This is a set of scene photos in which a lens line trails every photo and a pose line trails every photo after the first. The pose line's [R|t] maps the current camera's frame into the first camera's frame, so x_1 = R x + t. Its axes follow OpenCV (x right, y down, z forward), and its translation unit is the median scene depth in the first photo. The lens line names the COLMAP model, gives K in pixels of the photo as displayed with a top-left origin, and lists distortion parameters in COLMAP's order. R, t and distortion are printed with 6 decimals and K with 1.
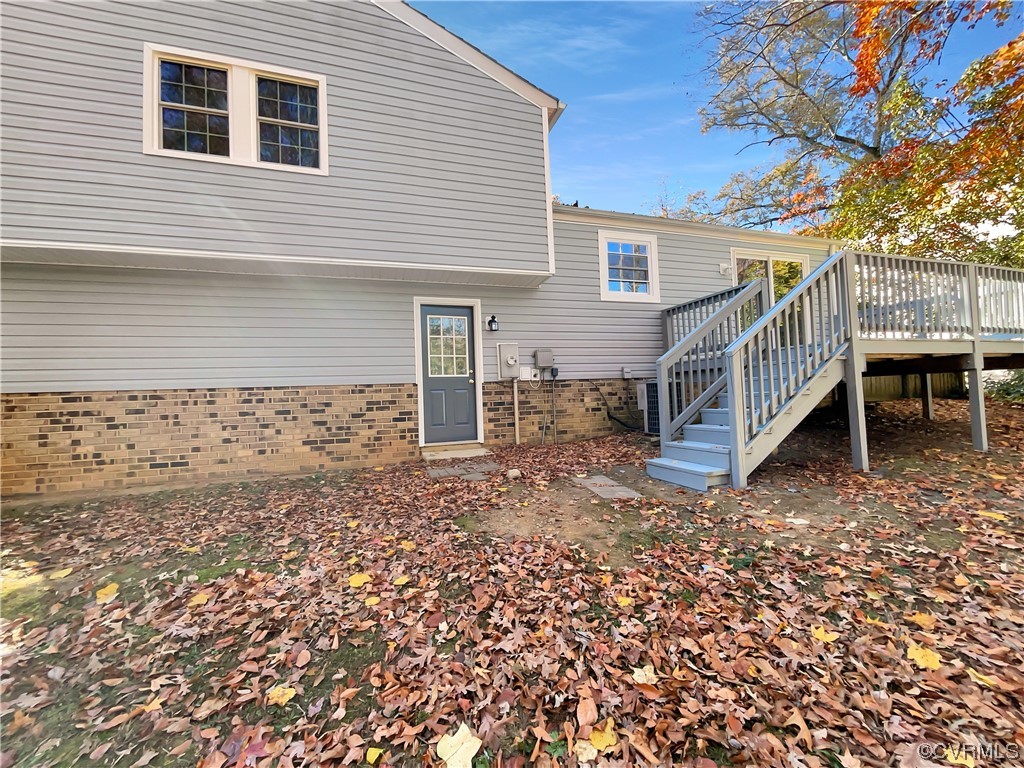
lens RADIAL K [[412.0, 0, 509.8], [0, 412.0, 383.6], [0, 0, 1]] dist [0.001888, 0.000070]
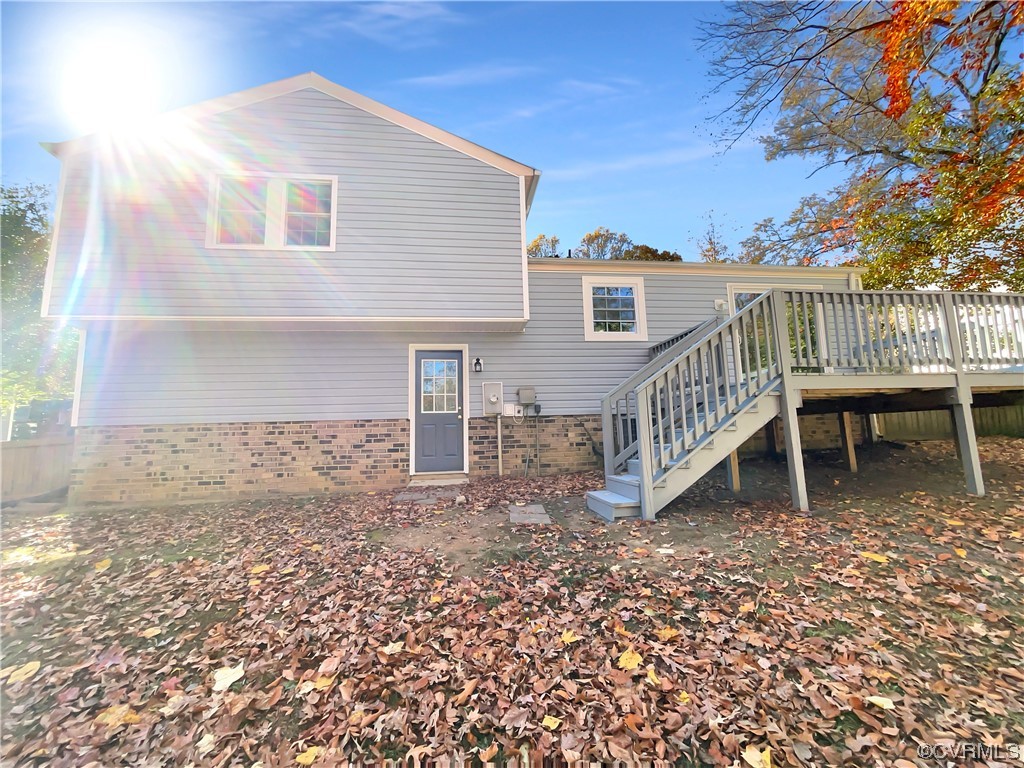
lens RADIAL K [[412.0, 0, 515.2], [0, 412.0, 384.3], [0, 0, 1]] dist [0.001888, 0.000070]
pose [[0.982004, -0.013728, -0.188358, 0.337254], [-0.002420, 0.996358, -0.085236, 0.000801], [0.188842, 0.084158, 0.978395, -0.087305]]
